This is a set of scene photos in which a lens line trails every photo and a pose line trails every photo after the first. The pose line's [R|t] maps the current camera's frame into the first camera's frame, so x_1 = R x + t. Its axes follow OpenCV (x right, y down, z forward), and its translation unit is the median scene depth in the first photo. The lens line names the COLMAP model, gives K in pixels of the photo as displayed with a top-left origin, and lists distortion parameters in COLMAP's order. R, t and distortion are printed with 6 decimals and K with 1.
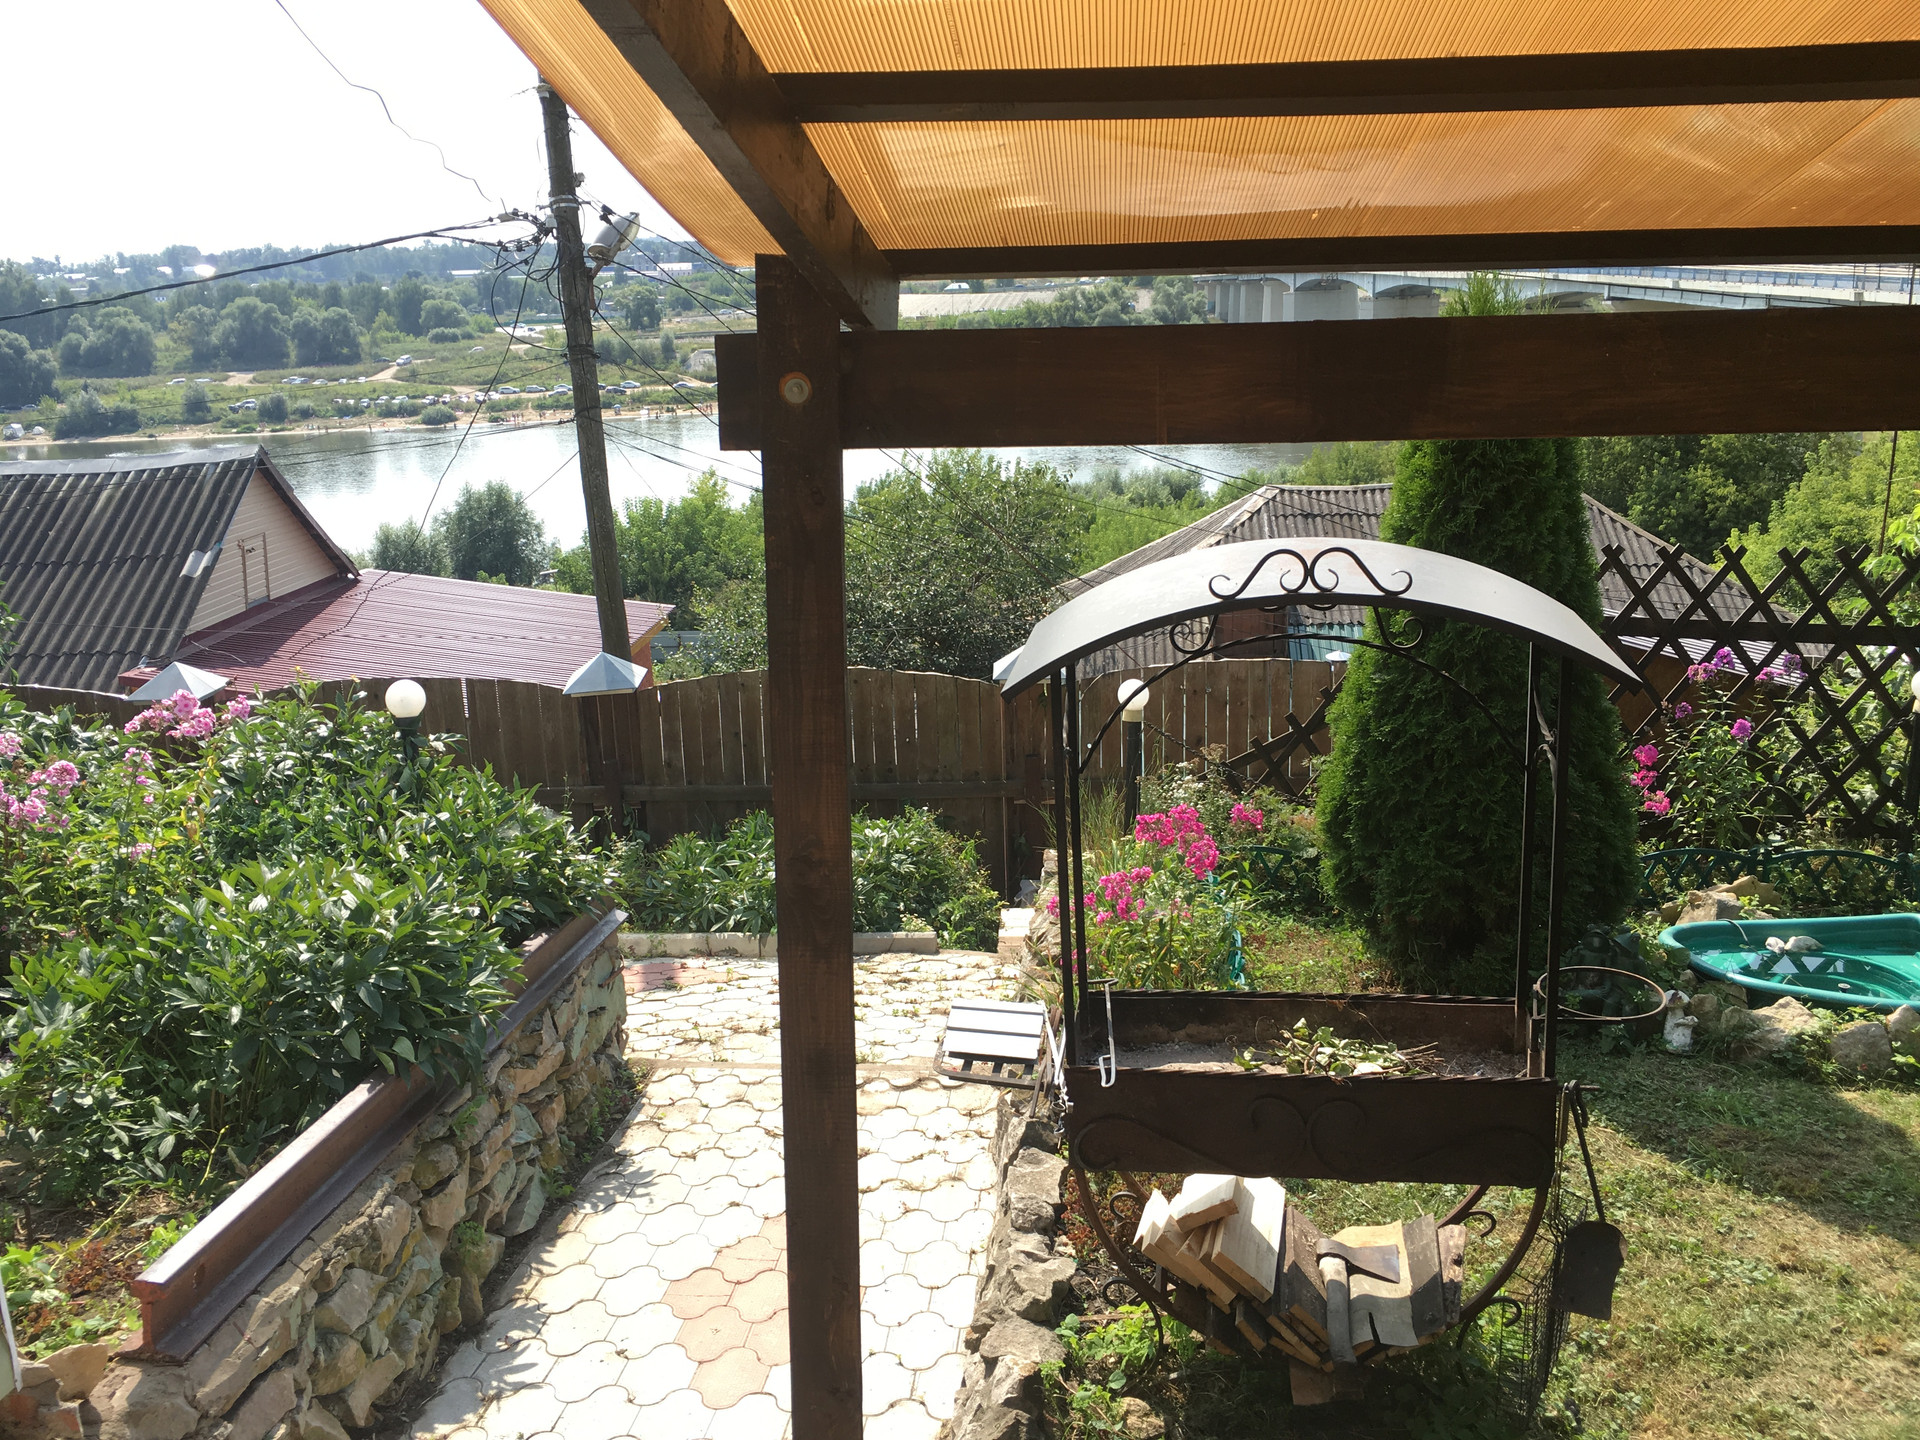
lens RADIAL K [[1645.4, 0, 958.3], [0, 1645.4, 725.9], [0, 0, 1]] dist [0.064638, -0.077963]
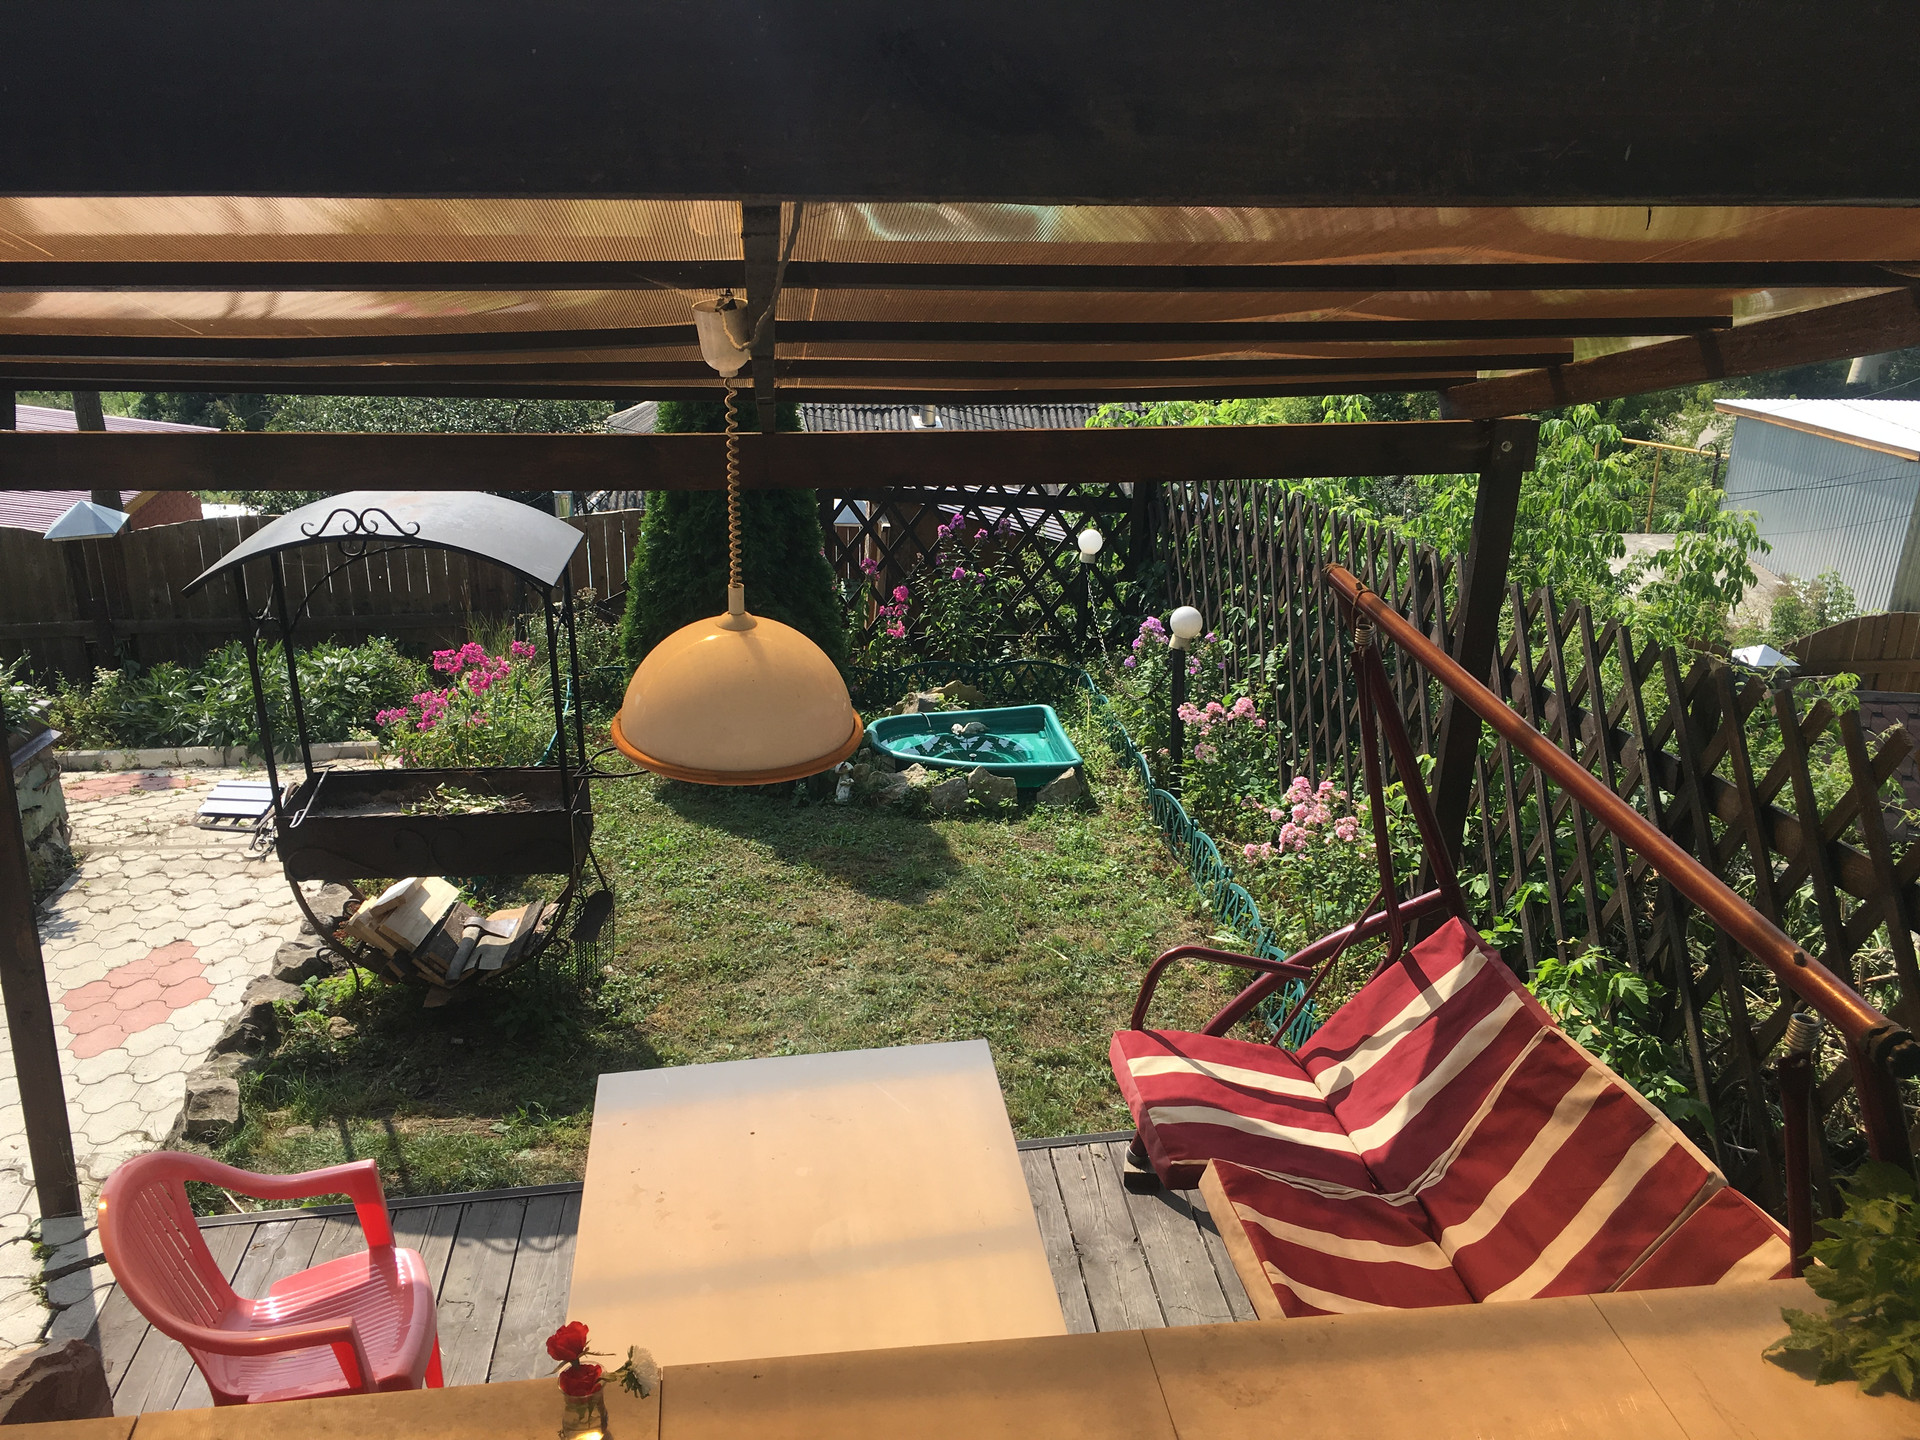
lens RADIAL K [[1645.4, 0, 966.4], [0, 1645.4, 716.5], [0, 0, 1]] dist [0.064638, -0.077963]
pose [[0.976989, -0.028374, 0.211394, 0.170052], [0.004763, 0.993767, 0.111373, -0.030043], [-0.213236, -0.107803, 0.971035, -0.310613]]
